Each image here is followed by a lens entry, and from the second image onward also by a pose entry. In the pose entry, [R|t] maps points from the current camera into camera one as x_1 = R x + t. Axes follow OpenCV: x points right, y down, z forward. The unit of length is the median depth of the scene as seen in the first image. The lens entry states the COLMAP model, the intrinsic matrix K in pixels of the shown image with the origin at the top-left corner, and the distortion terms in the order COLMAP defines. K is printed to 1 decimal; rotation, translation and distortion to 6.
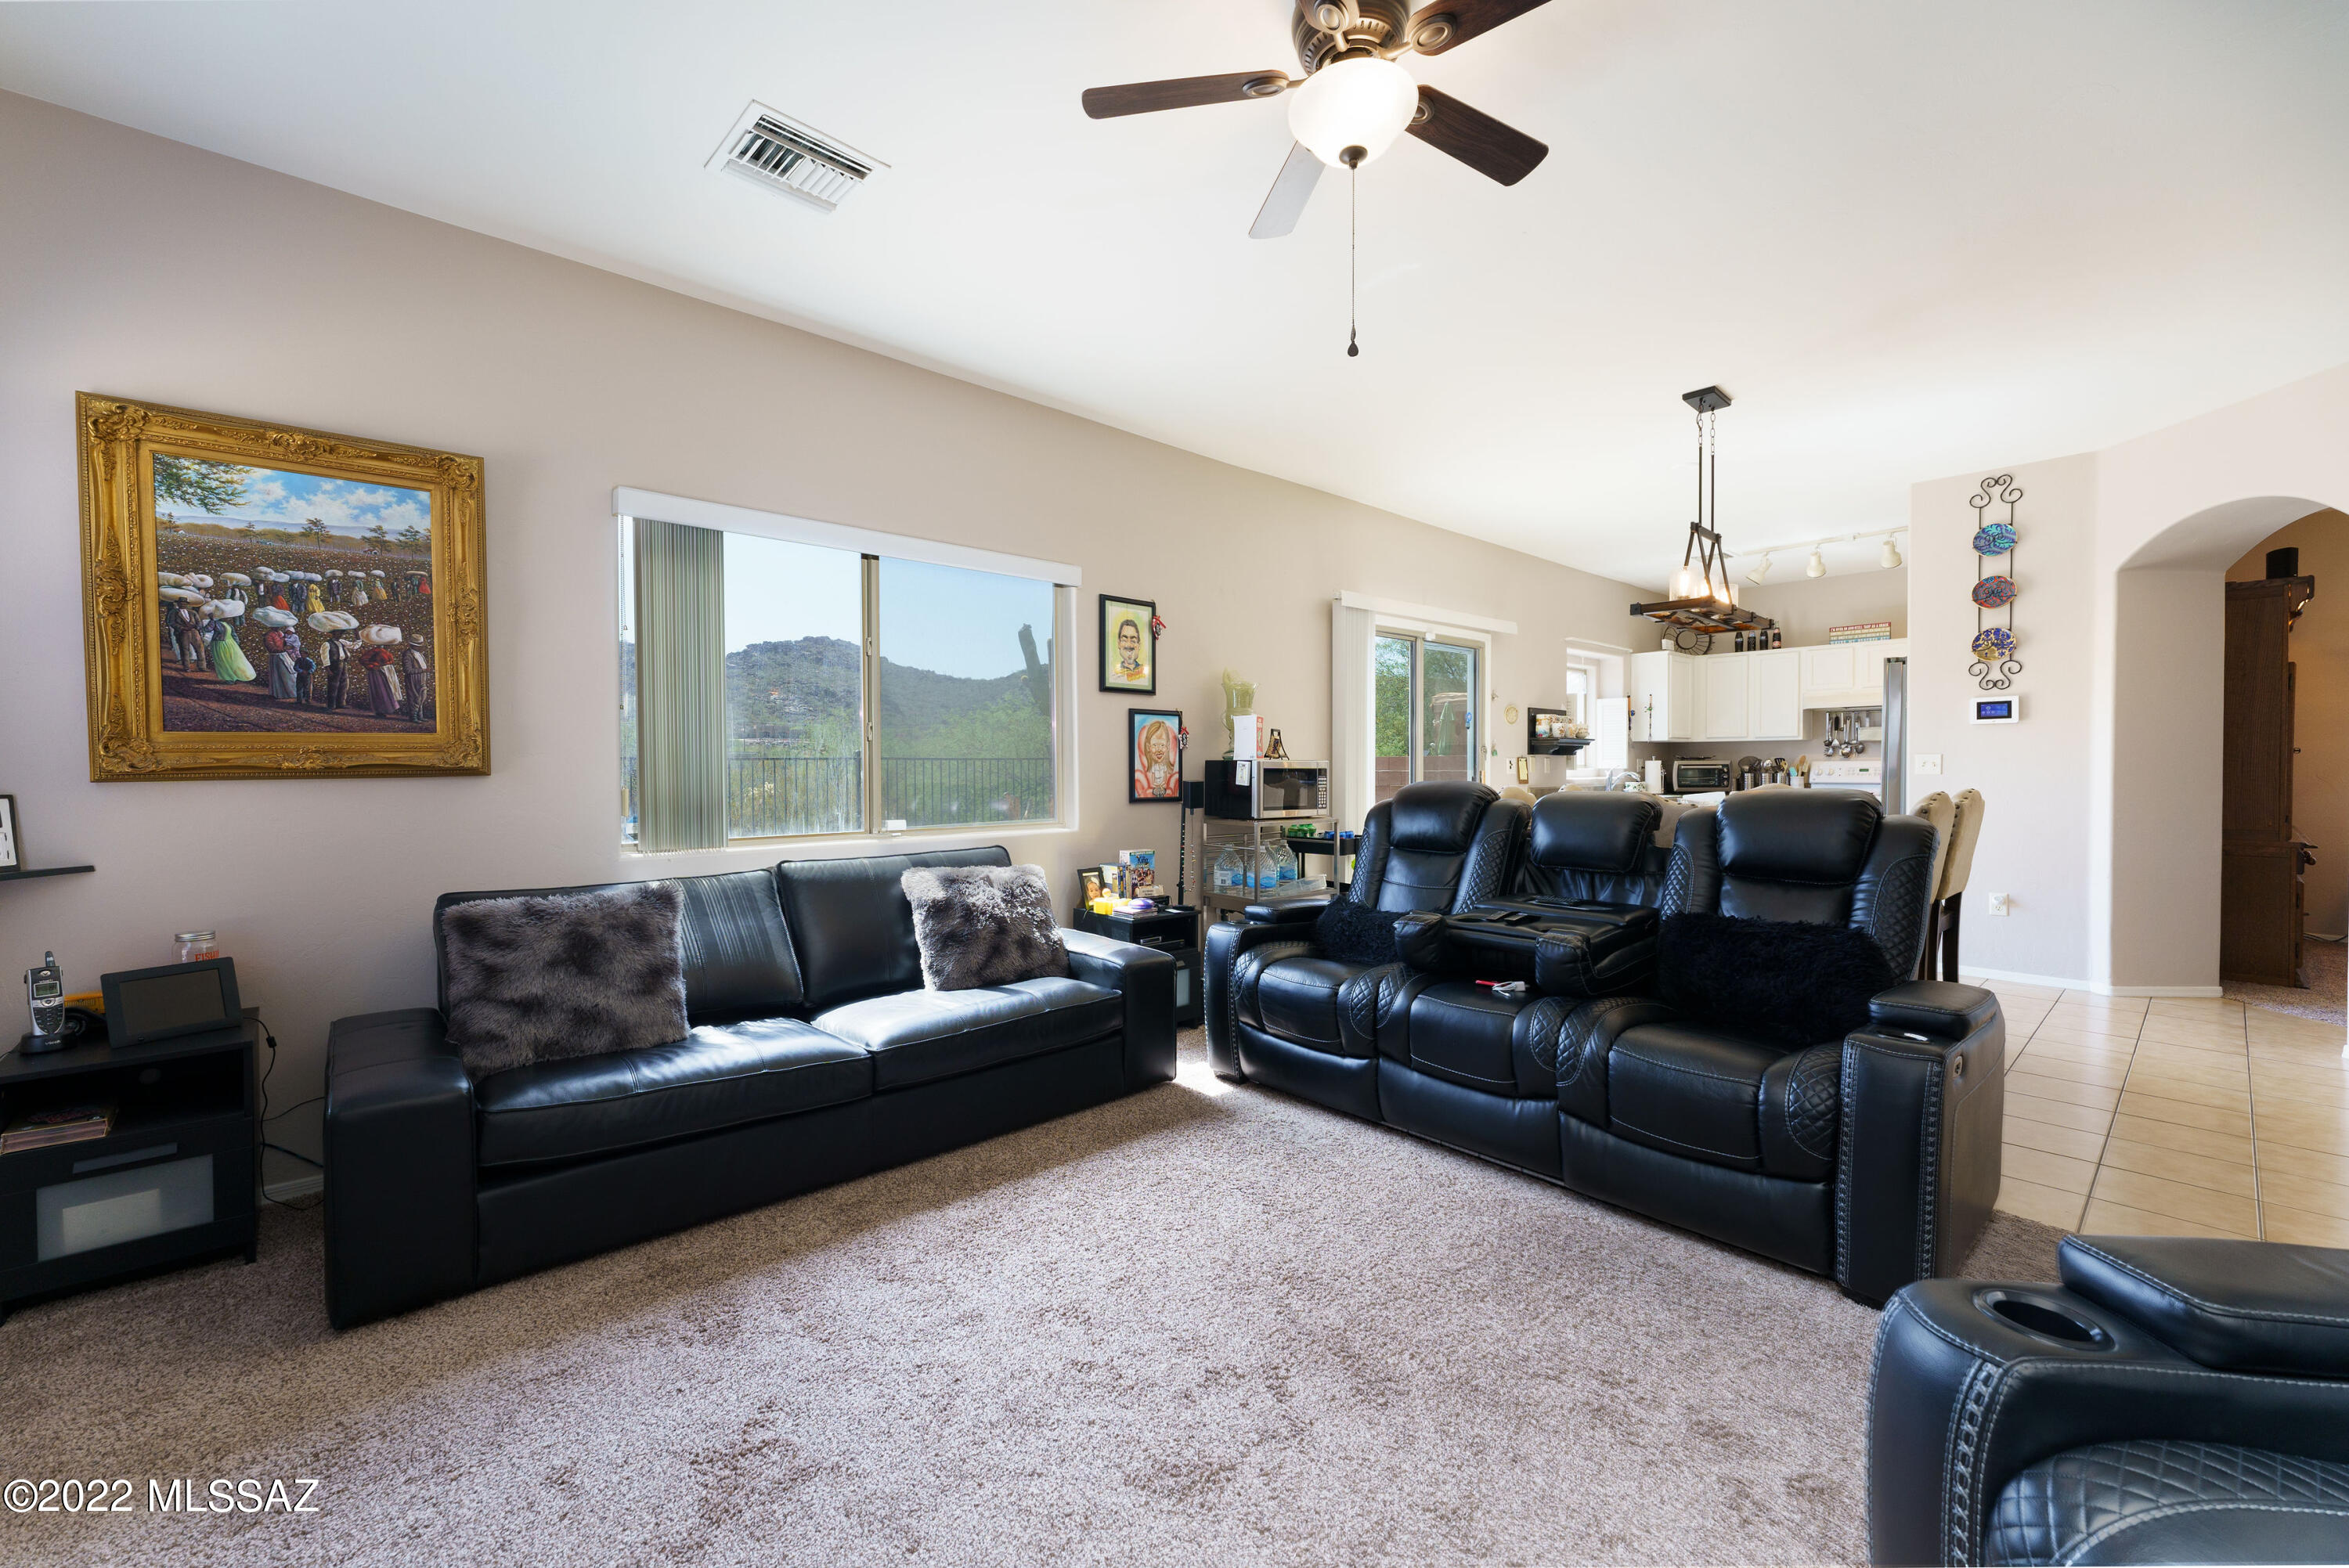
lens RADIAL K [[948.5, 0, 1172.6], [0, 948.5, 778.6], [0, 0, 1]] dist [0.000387, 0.000062]
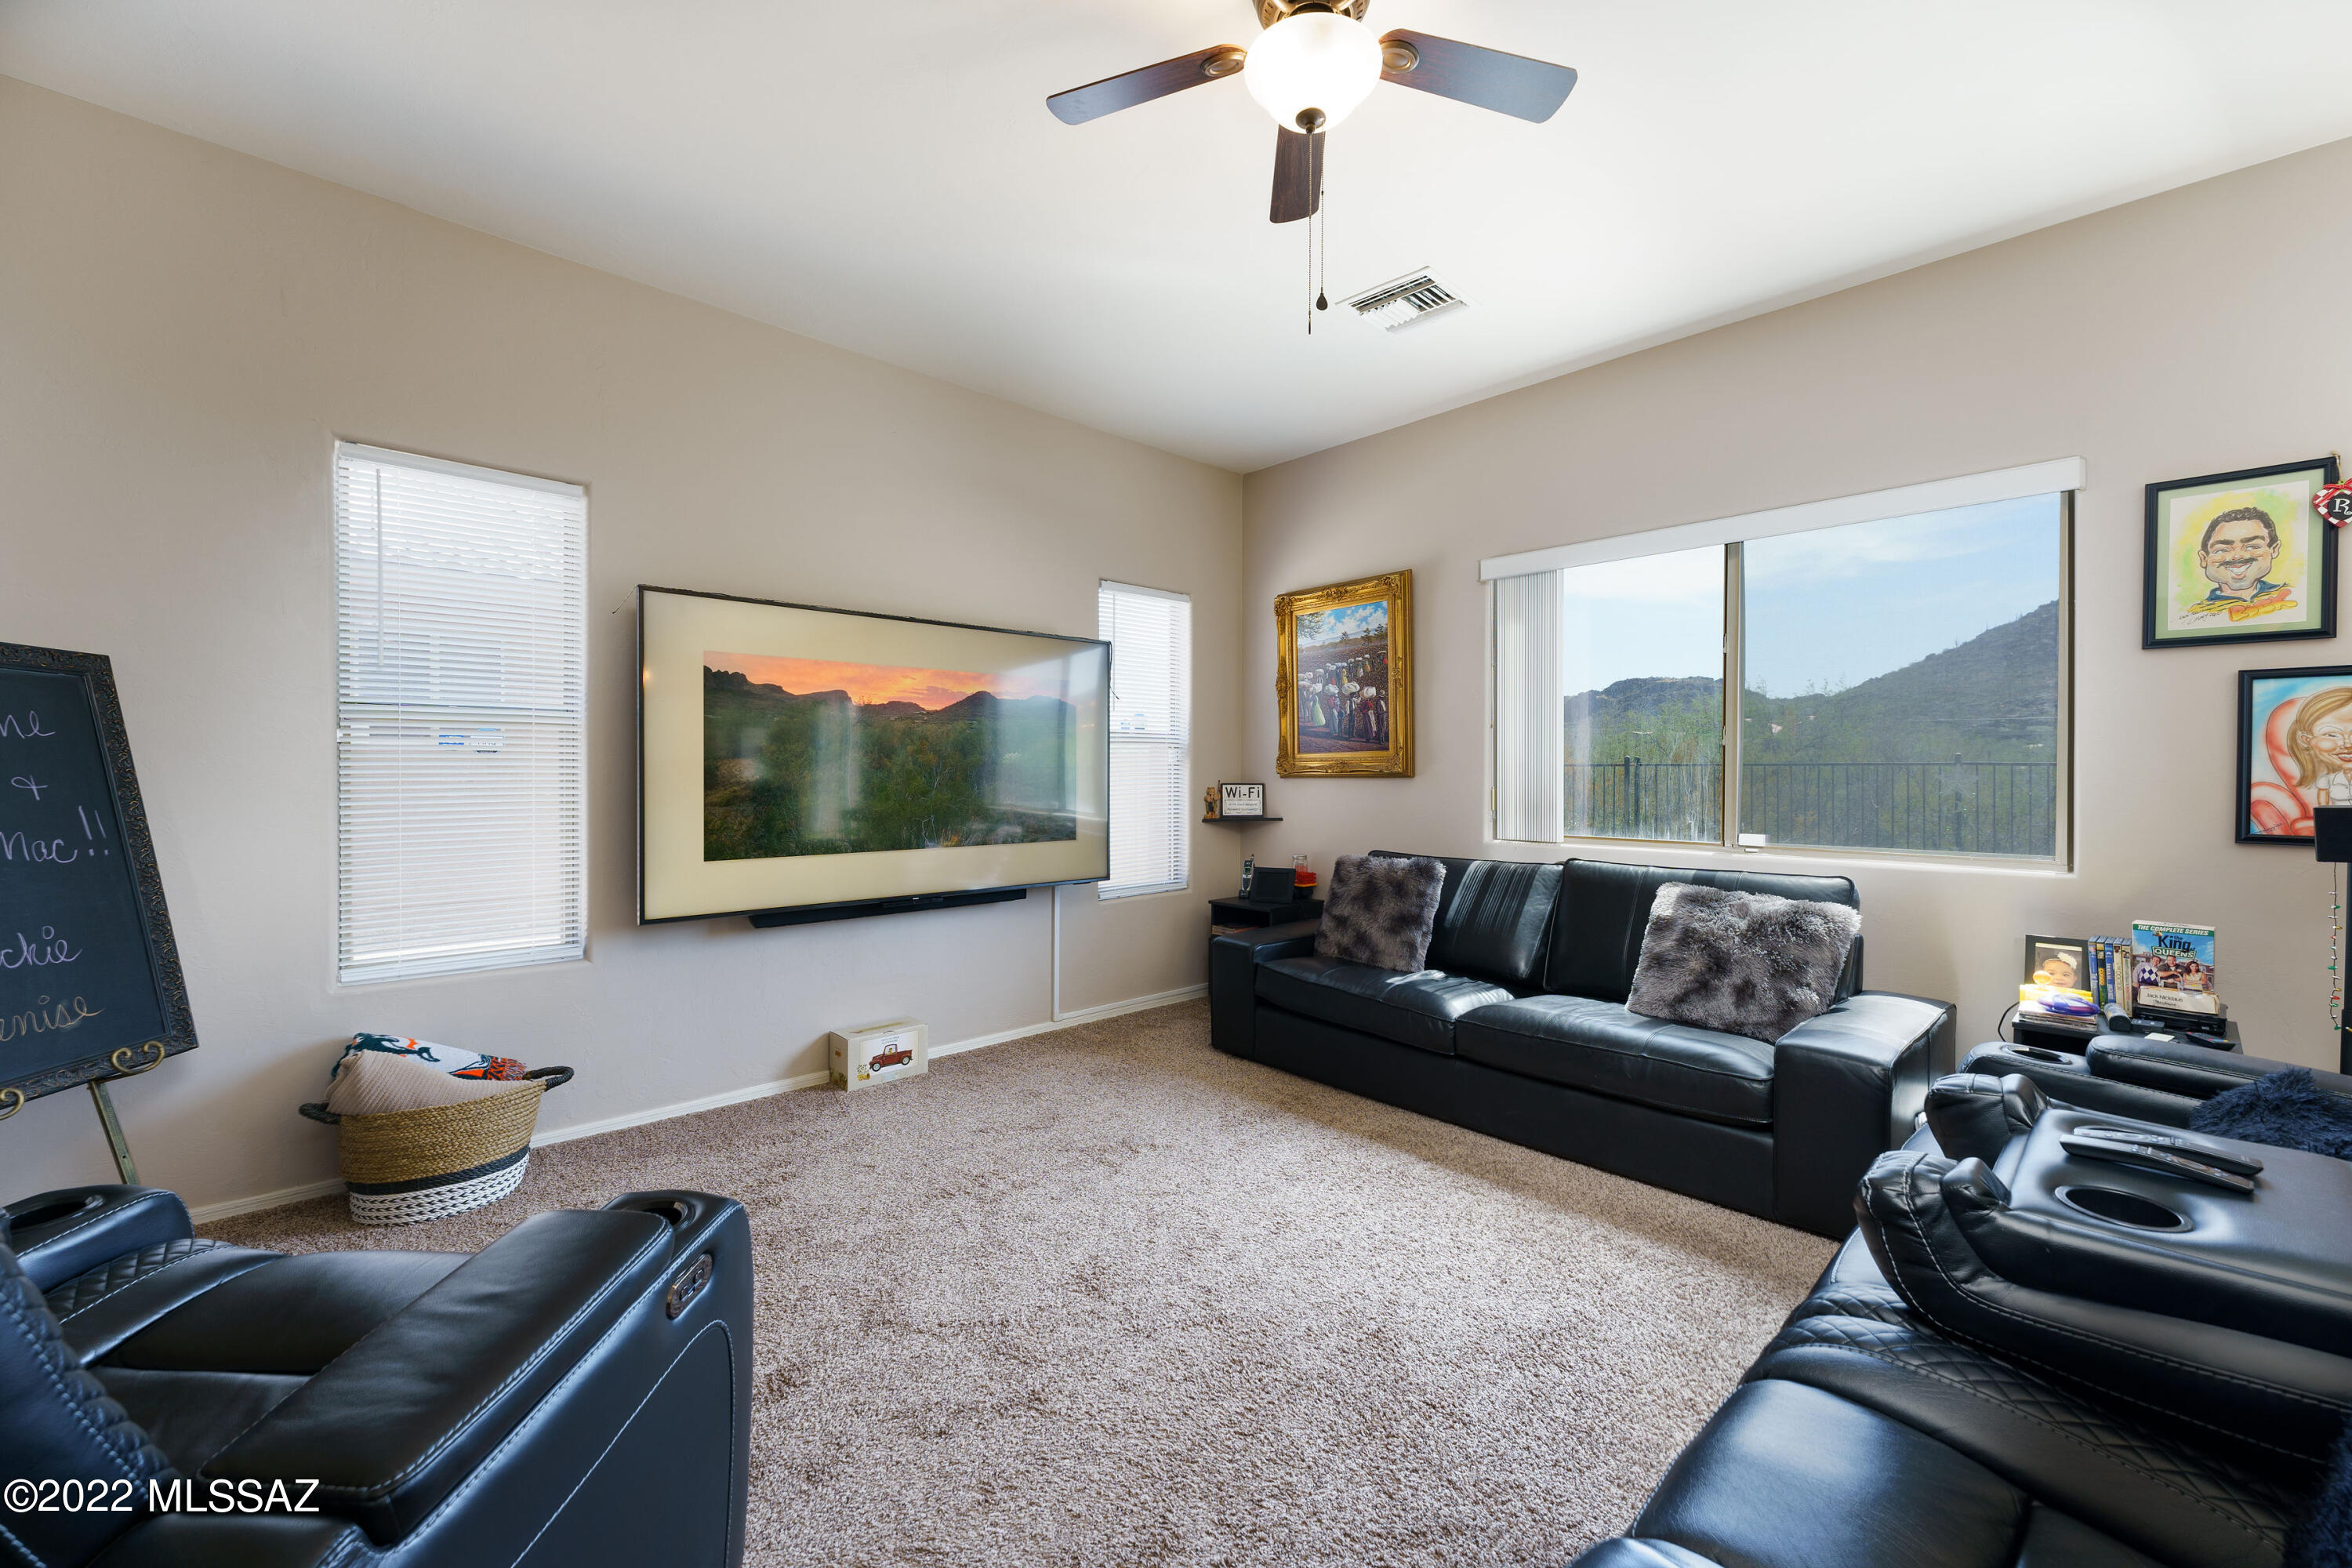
lens RADIAL K [[940.8, 0, 1177.6], [0, 940.8, 771.6], [0, 0, 1]] dist [-0.001541, 0.000120]
pose [[0.021900, 0.002461, -0.999757, 0.811447], [-0.017683, 0.999841, 0.002074, -0.009847], [0.999604, 0.017633, 0.021940, 0.624246]]
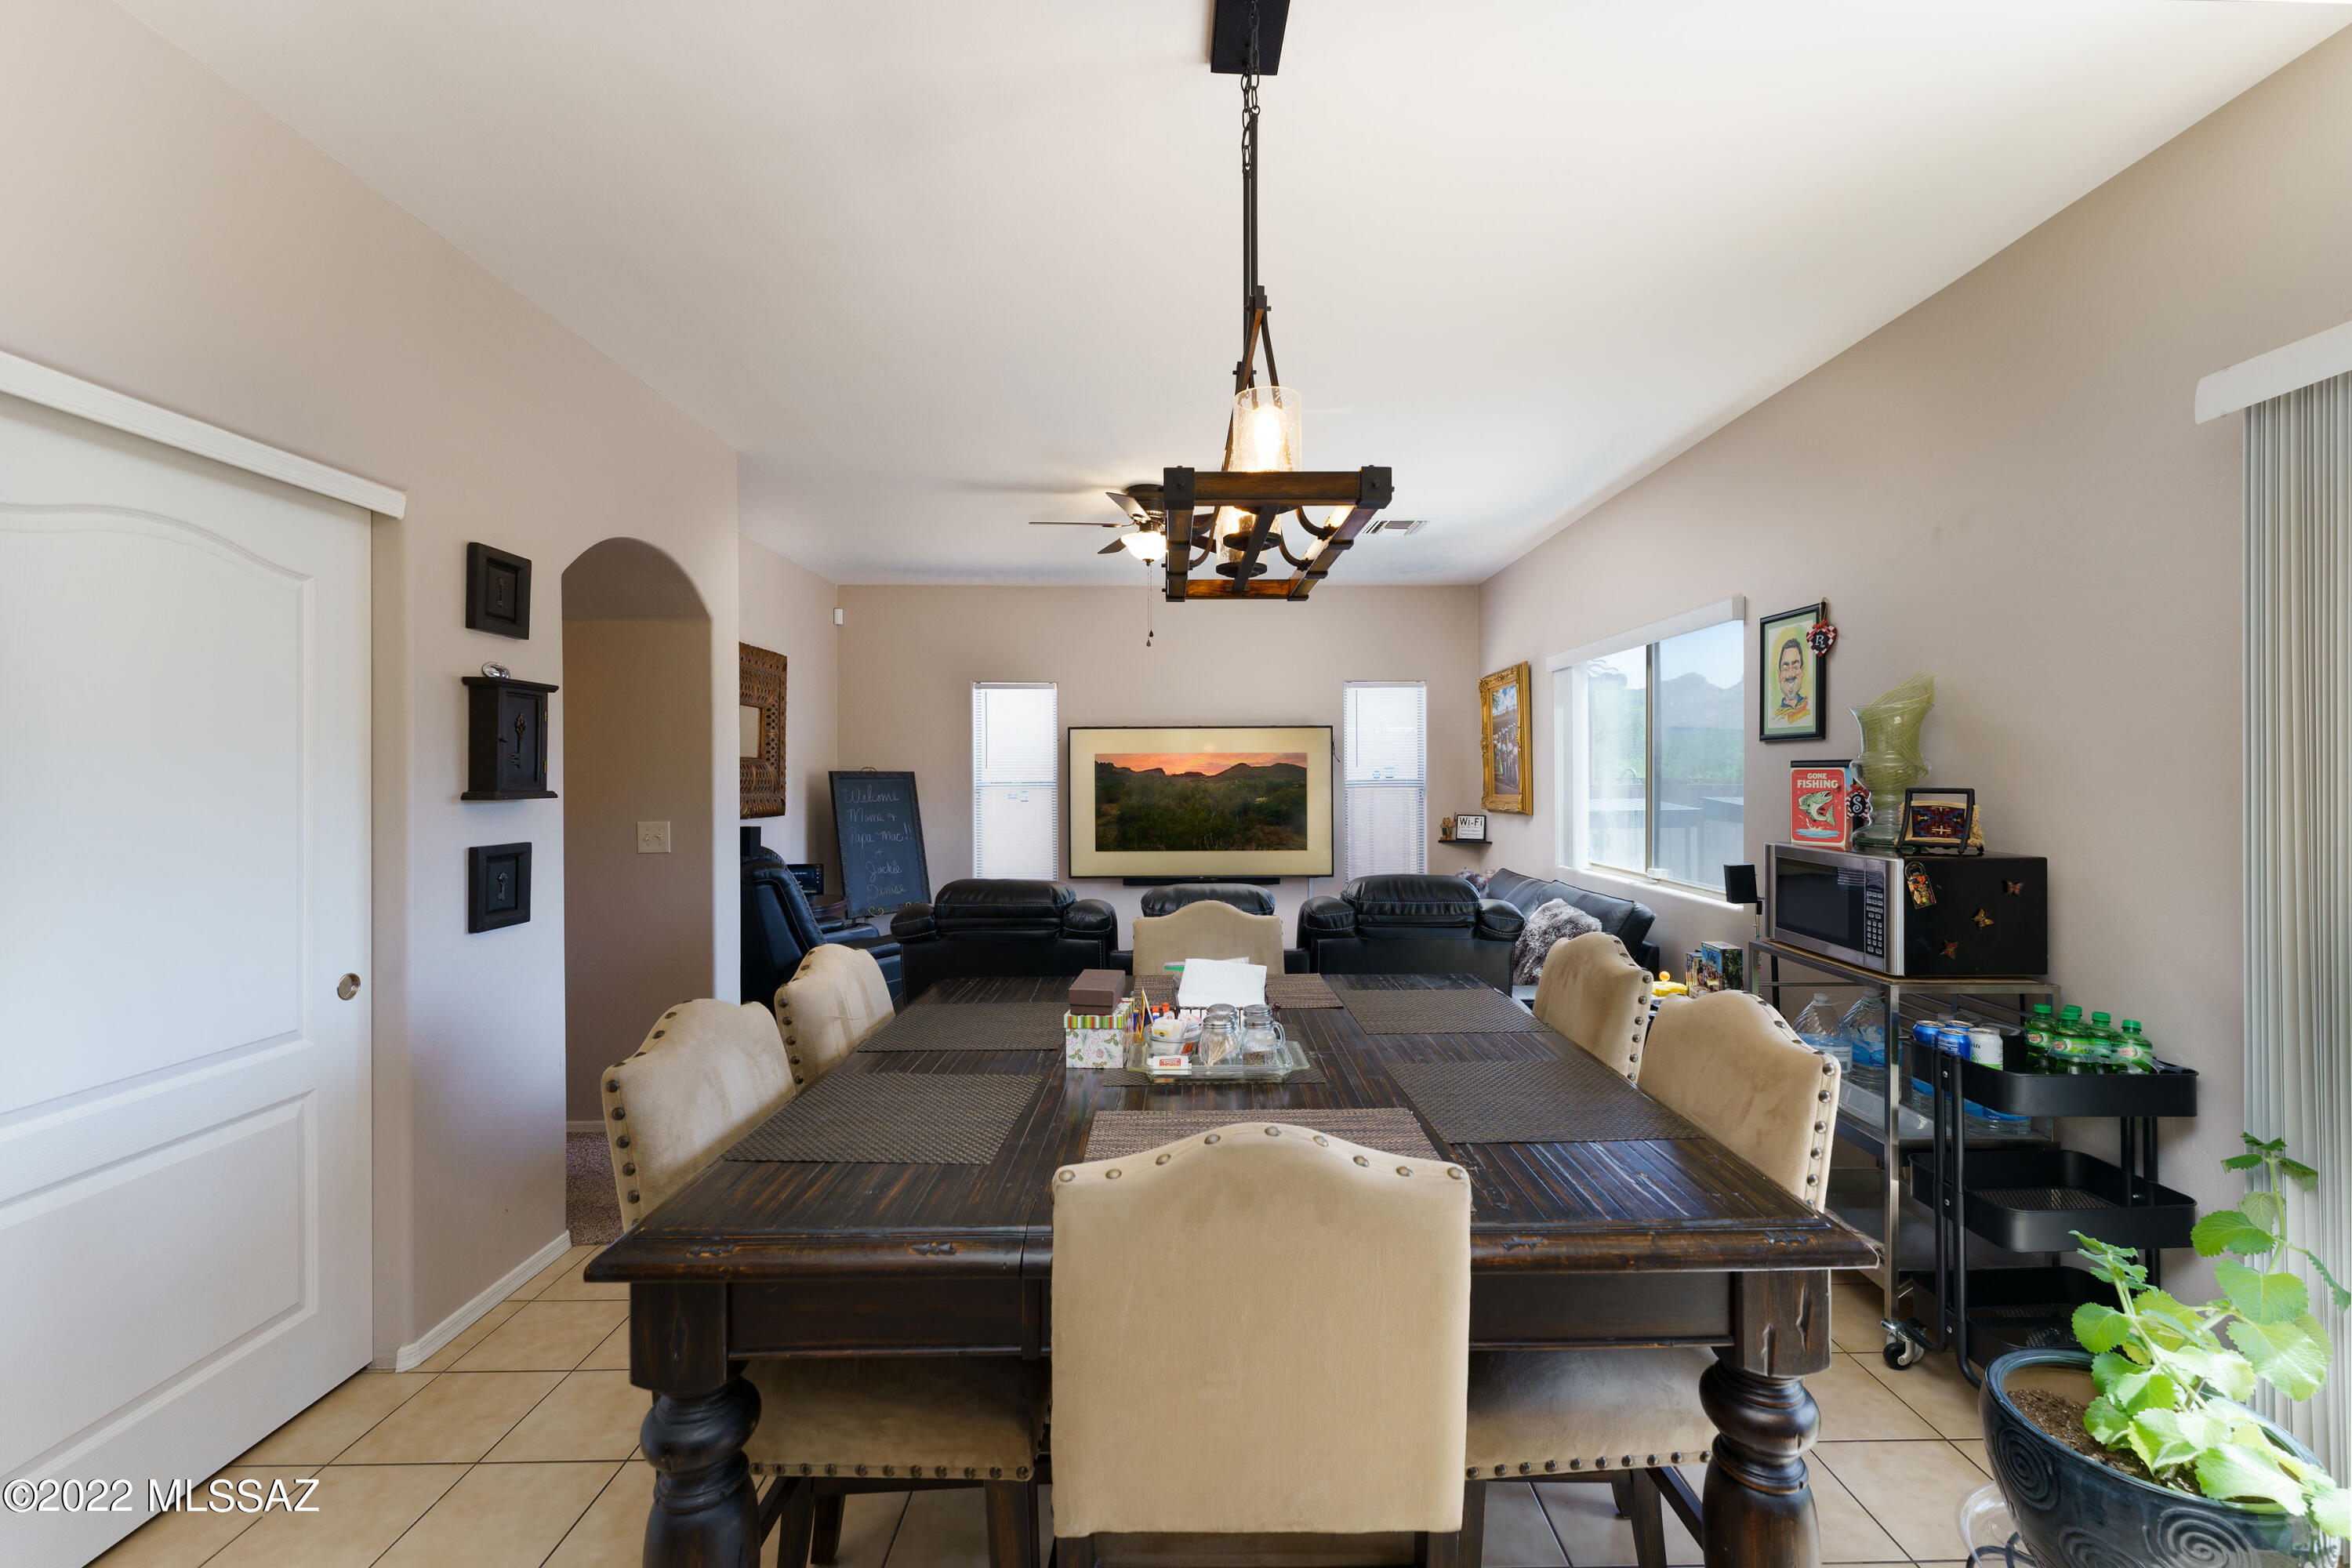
lens RADIAL K [[965.8, 0, 1181.5], [0, 965.8, 777.8], [0, 0, 1]] dist [0.000798, -0.000045]
pose [[-0.669116, 0.008688, -0.743107, 1.383254], [-0.003002, 0.999892, 0.014393, -0.117165], [0.743152, 0.011861, -0.669017, 1.921189]]
